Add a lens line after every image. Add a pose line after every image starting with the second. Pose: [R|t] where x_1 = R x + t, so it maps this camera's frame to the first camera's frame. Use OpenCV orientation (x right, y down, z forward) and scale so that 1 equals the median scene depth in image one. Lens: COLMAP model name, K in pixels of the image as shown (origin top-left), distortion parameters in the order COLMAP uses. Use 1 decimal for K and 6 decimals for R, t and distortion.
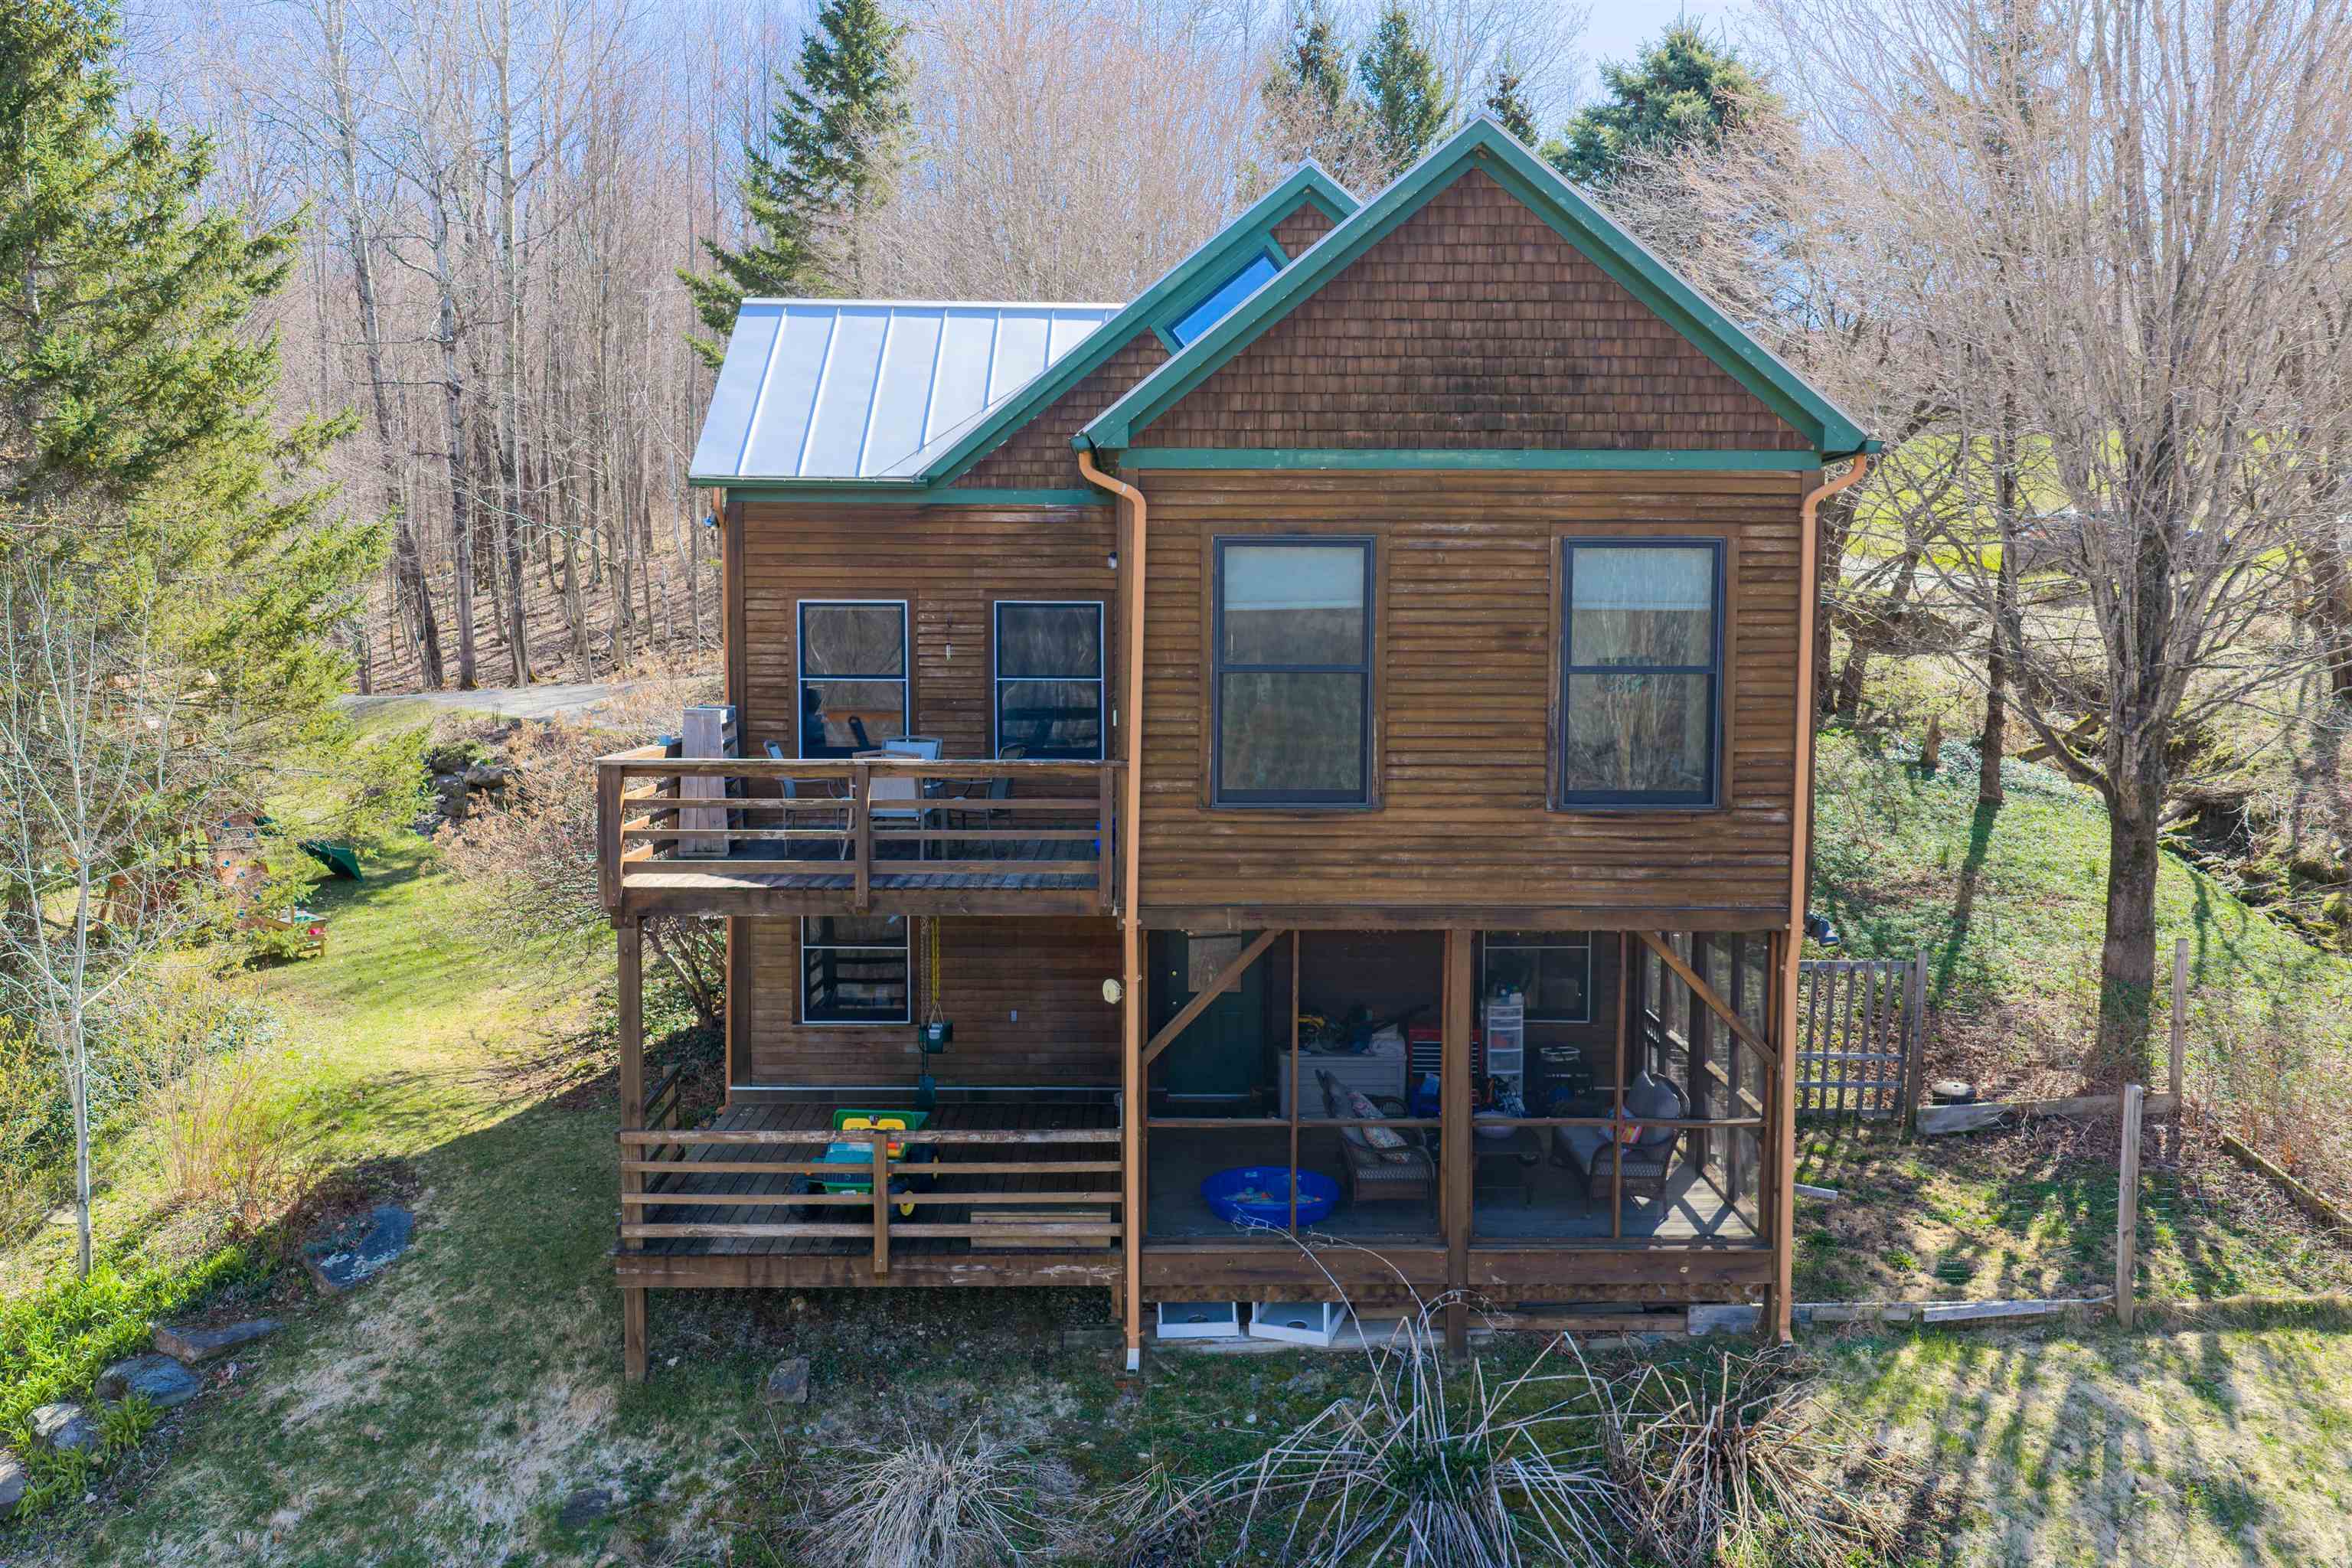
lens RADIAL K [[1949.1, 0, 1180.6], [0, 1949.1, 779.8], [0, 0, 1]] dist [0.024729, -0.041205]
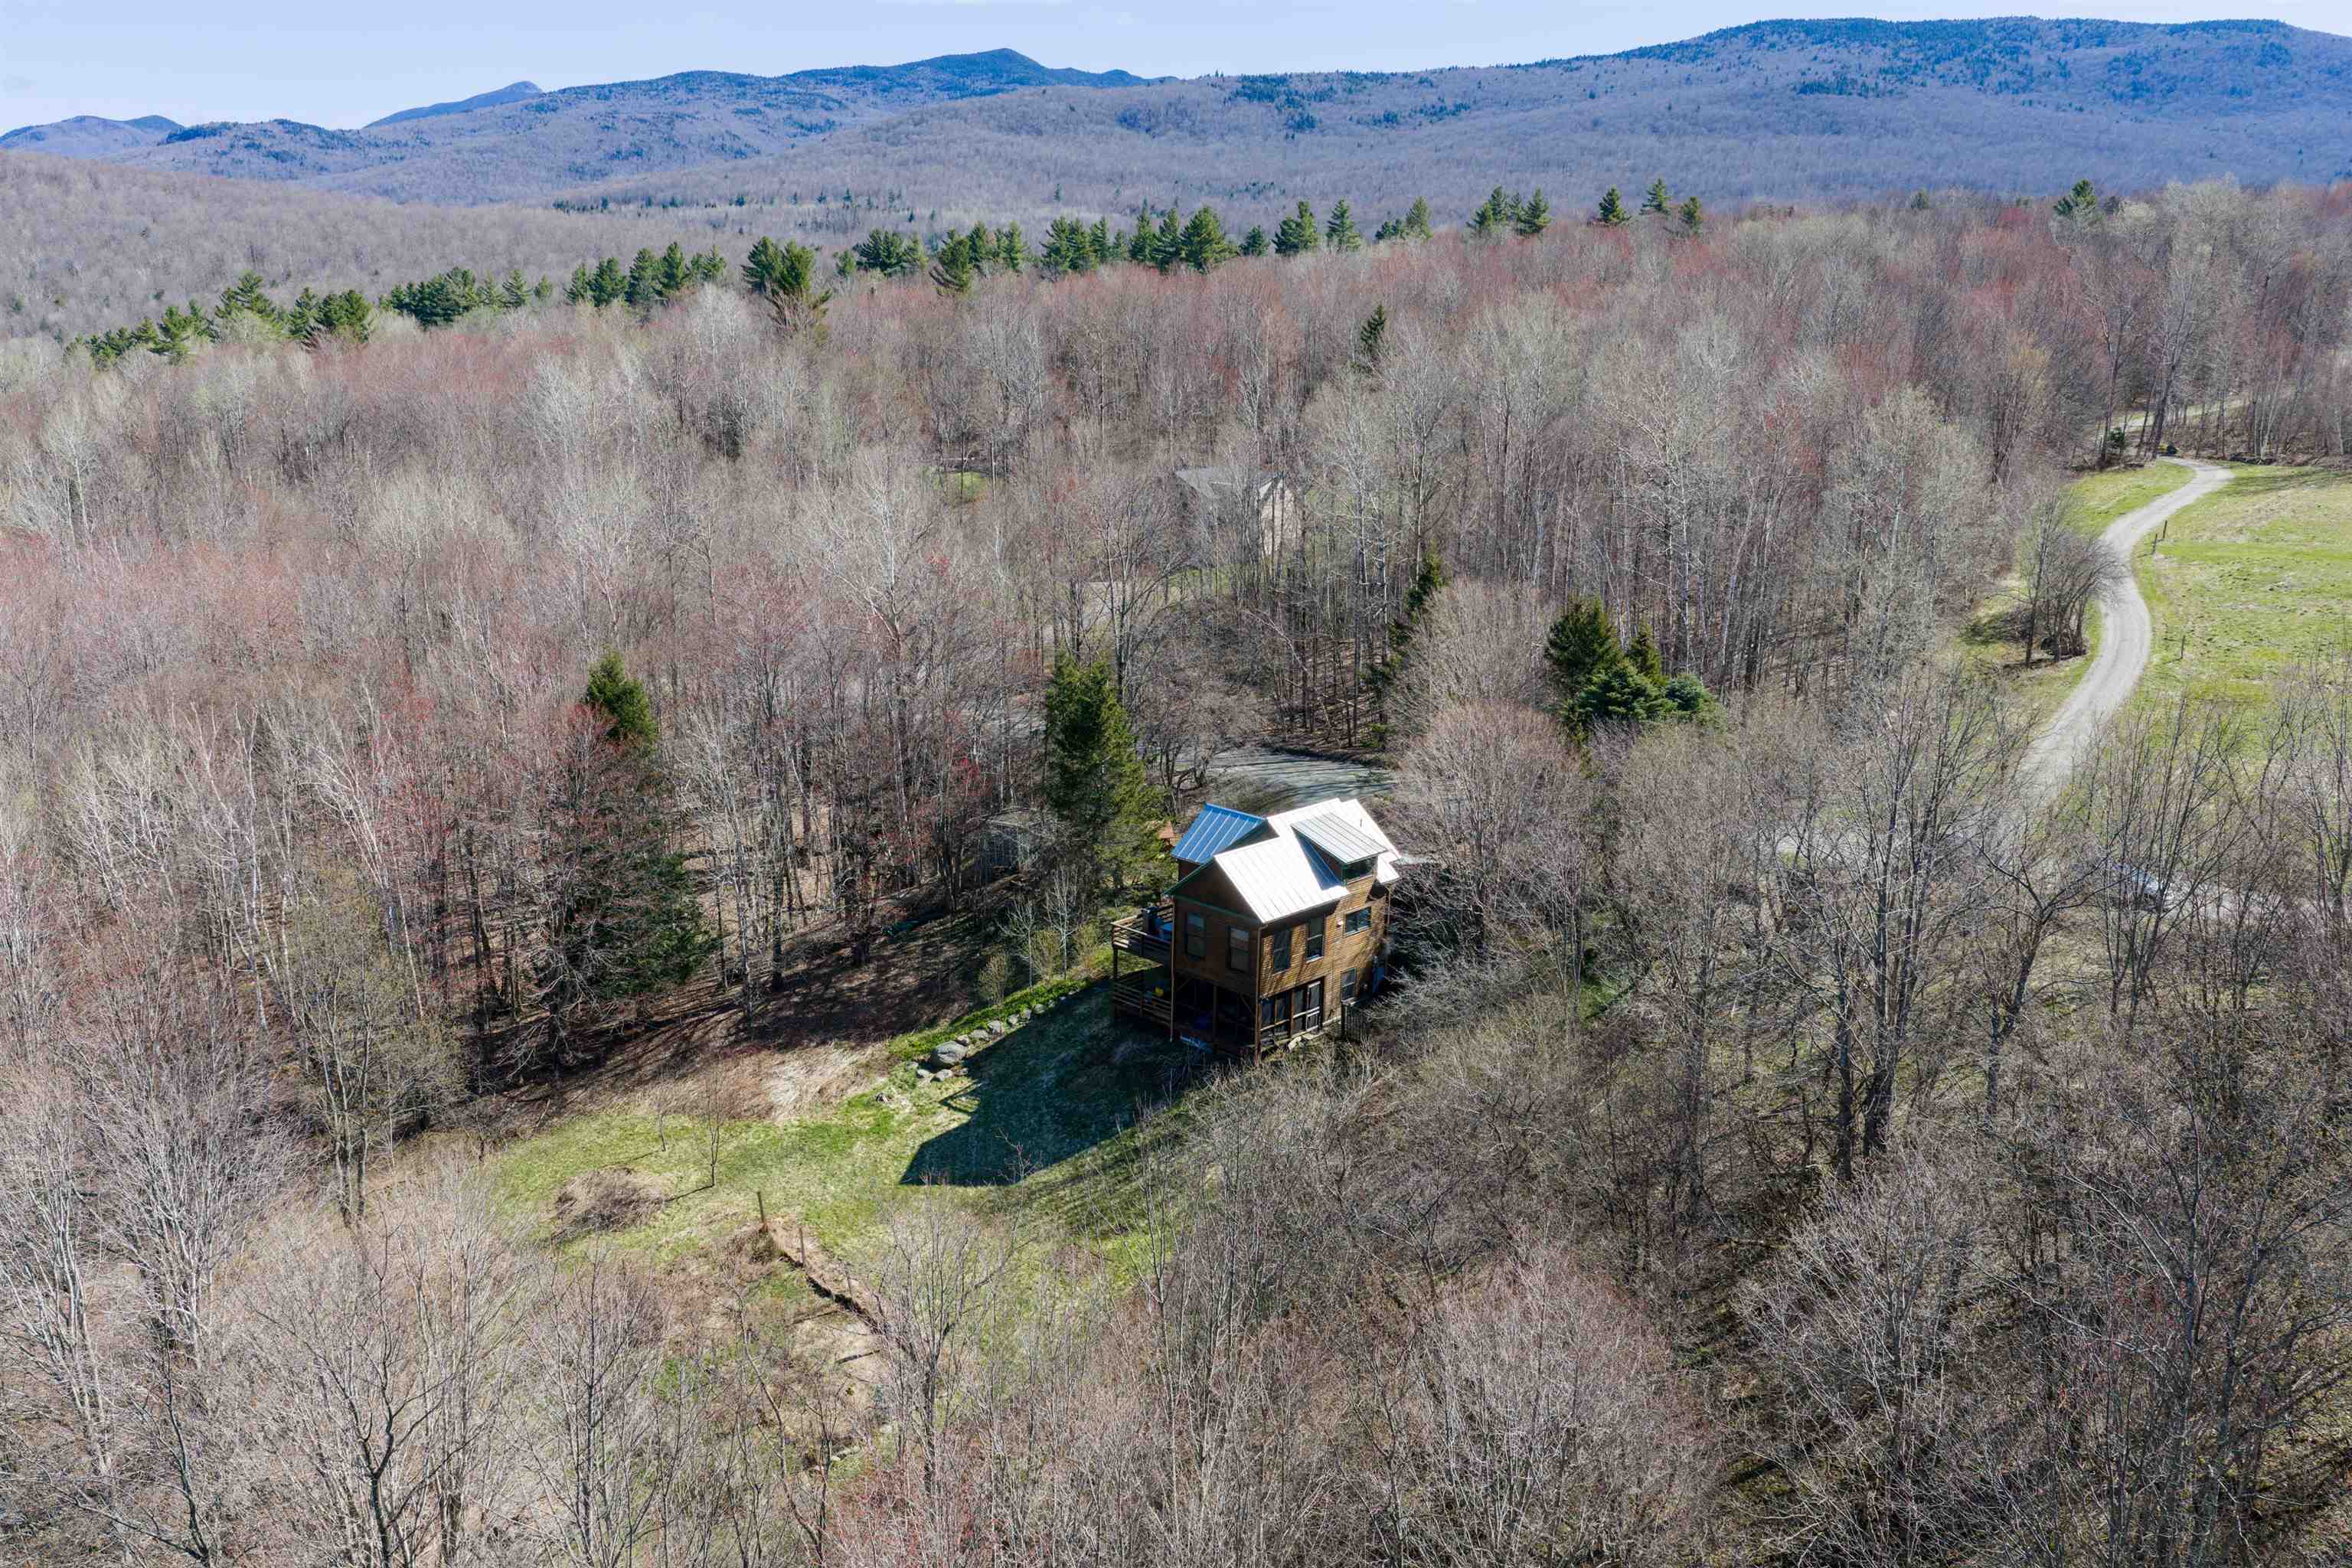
lens RADIAL K [[1949.1, 0, 1174.2], [0, 1949.1, 789.5], [0, 0, 1]] dist [0.024729, -0.041205]
pose [[0.719588, 0.186808, -0.668802, 3.769167], [-0.074042, 0.978285, 0.193588, -1.582345], [0.690442, -0.089784, 0.717794, -3.150295]]
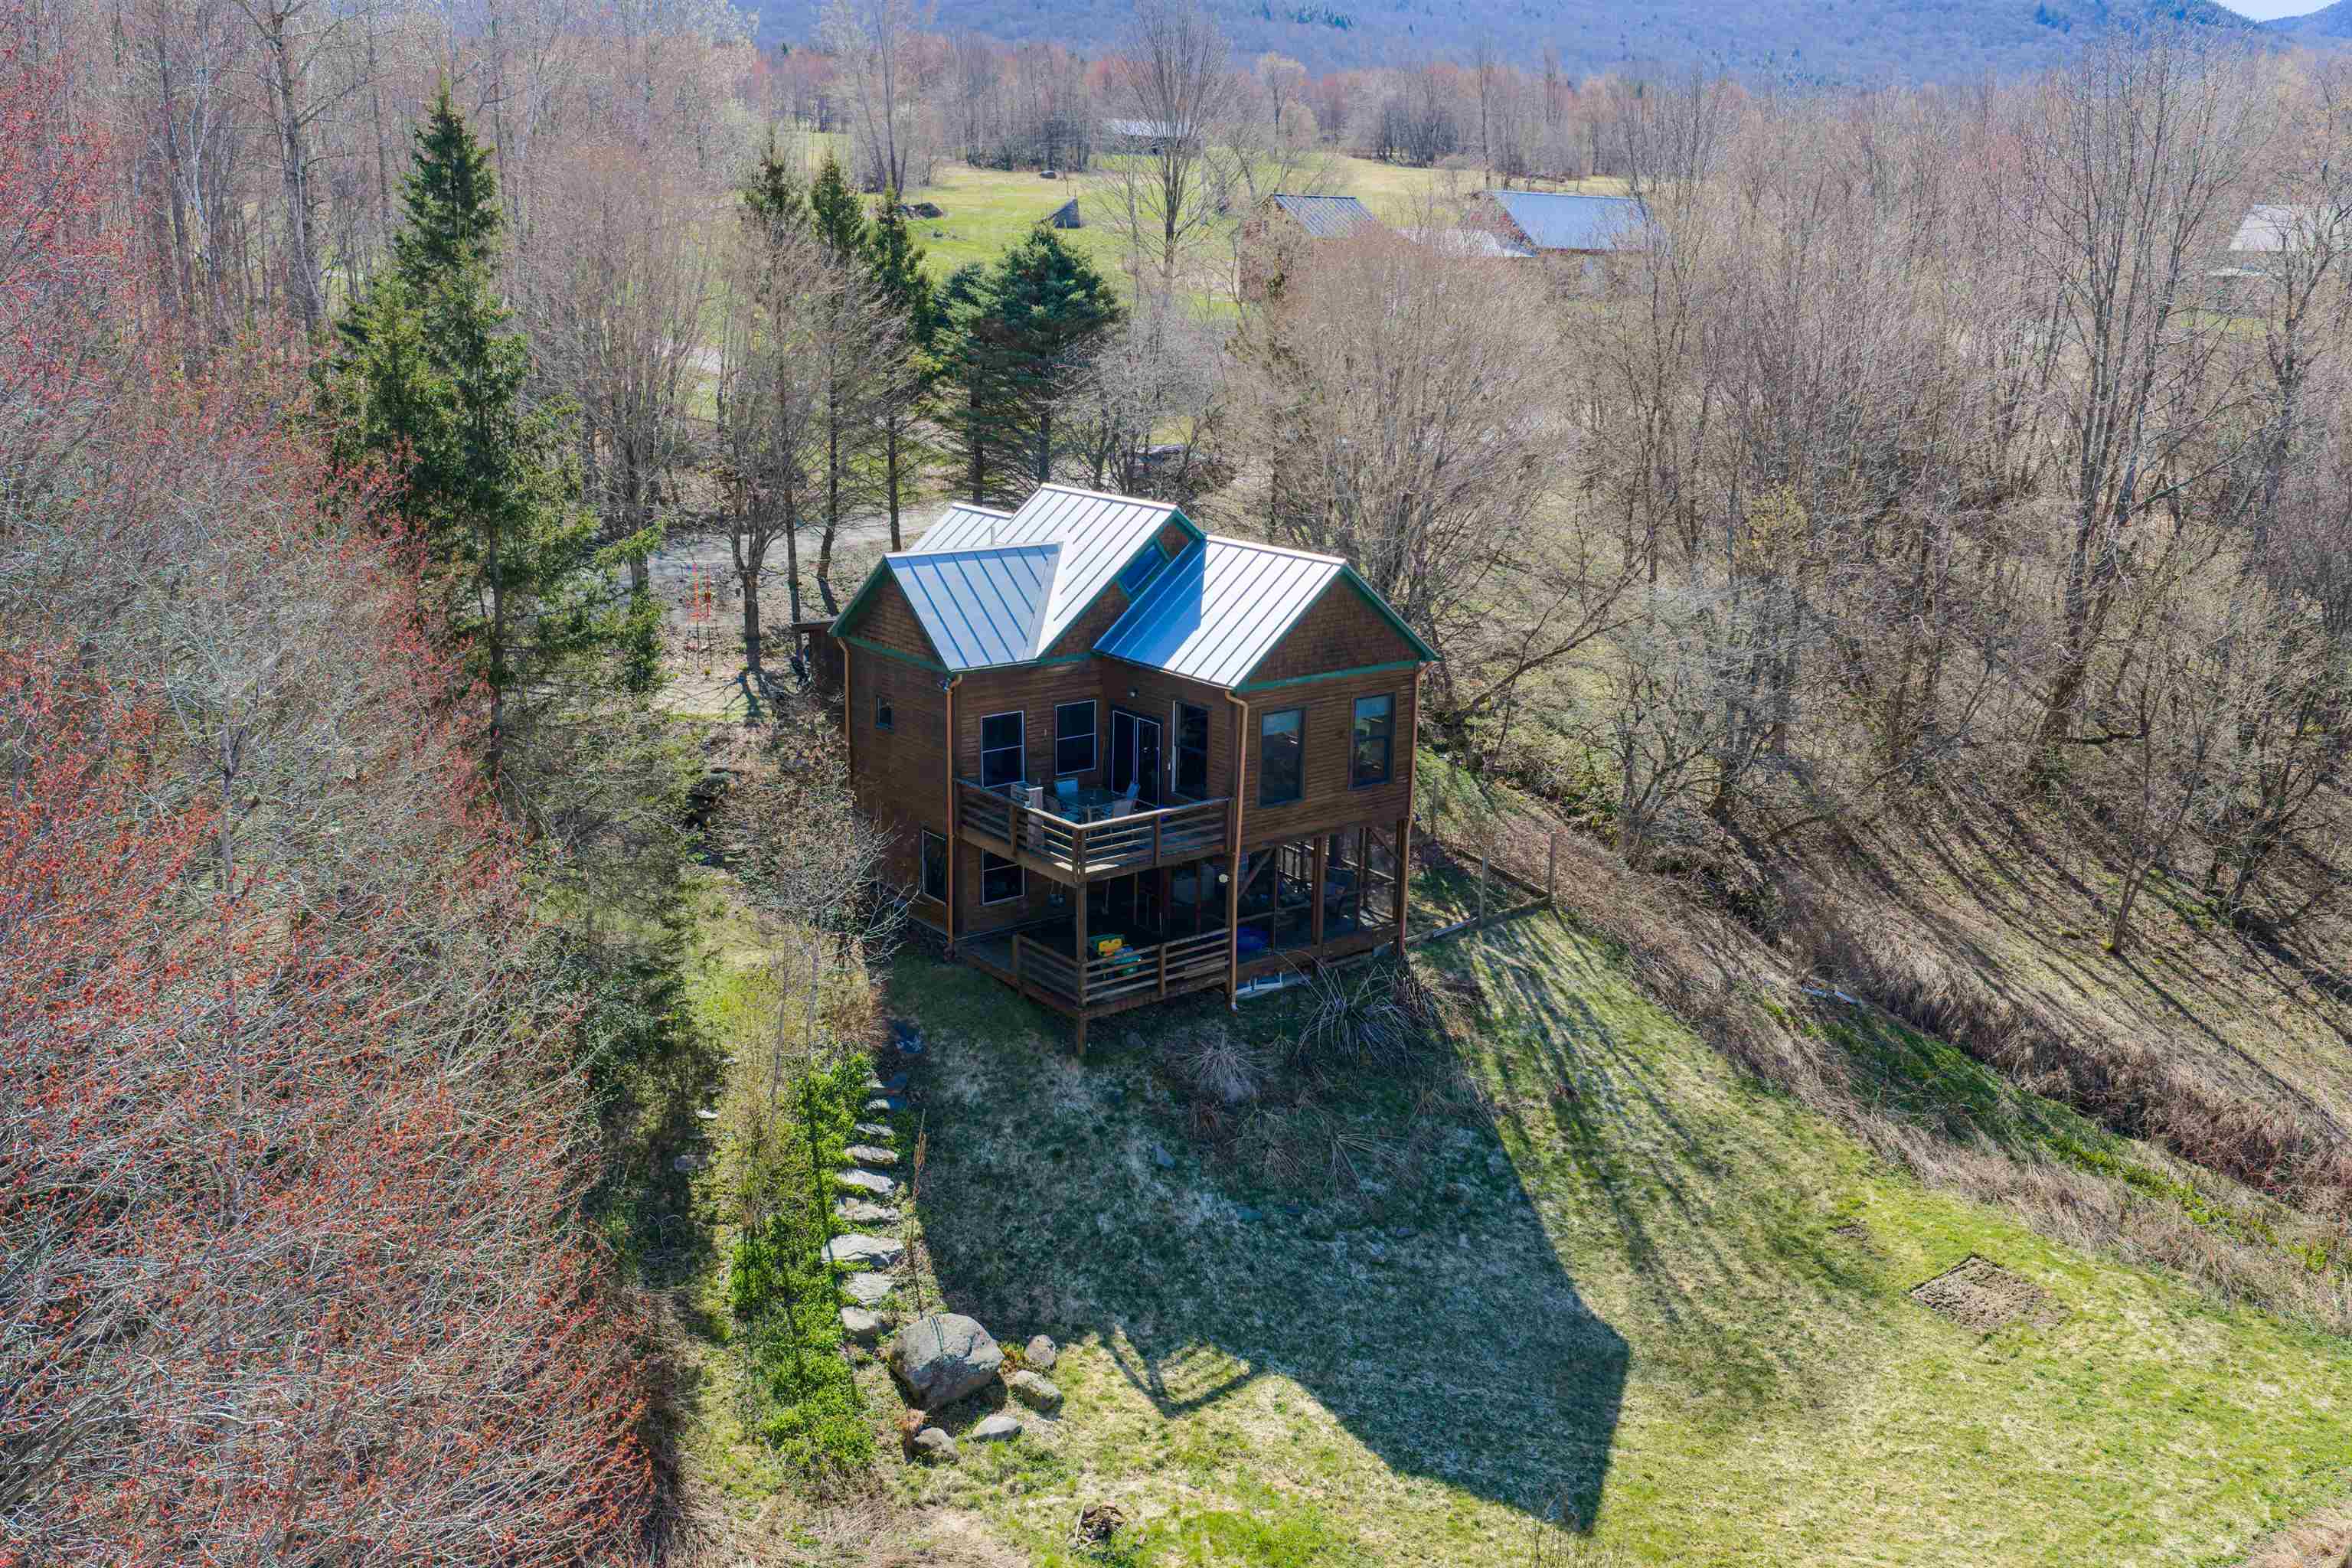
lens RADIAL K [[1949.1, 0, 1178.9], [0, 1949.1, 783.1], [0, 0, 1]] dist [0.024729, -0.041205]
pose [[0.796842, -0.148979, 0.585532, -1.638969], [0.036919, 0.979318, 0.198928, -0.558212], [-0.603058, -0.136897, 0.785862, -1.067380]]
